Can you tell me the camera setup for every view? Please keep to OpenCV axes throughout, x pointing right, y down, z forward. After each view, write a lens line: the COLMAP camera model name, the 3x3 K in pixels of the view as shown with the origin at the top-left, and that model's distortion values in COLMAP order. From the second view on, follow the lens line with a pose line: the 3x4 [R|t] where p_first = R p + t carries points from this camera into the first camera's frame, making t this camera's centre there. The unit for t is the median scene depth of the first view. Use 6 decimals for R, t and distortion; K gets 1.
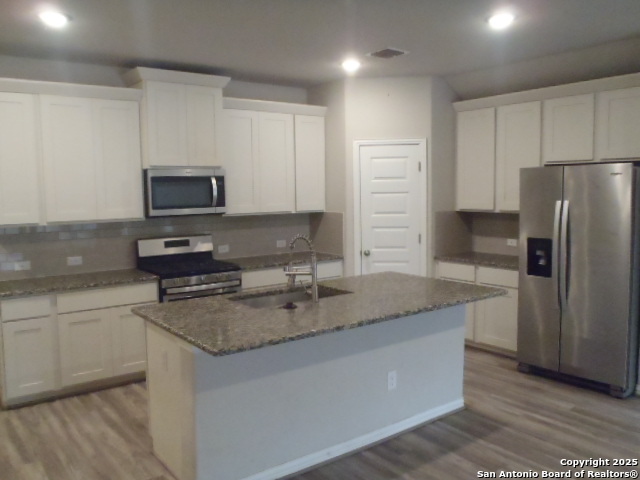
lens RADIAL K [[550.8, 0, 324.7], [0, 550.8, 237.7], [0, 0, 1]] dist [-0.036201, 0.002280]
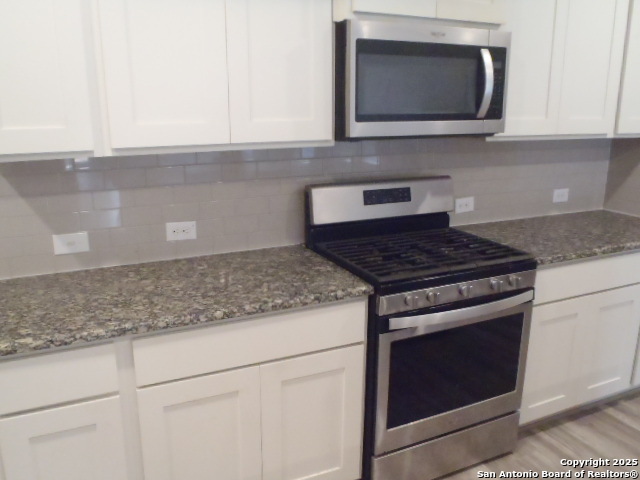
lens RADIAL K [[550.8, 0, 317.8], [0, 550.8, 239.8], [0, 0, 1]] dist [-0.036201, 0.002280]
pose [[0.977273, 0.067191, -0.201055, -0.238733], [-0.035015, 0.986575, 0.159508, -0.026755], [0.209074, -0.148843, 0.966506, 0.545991]]
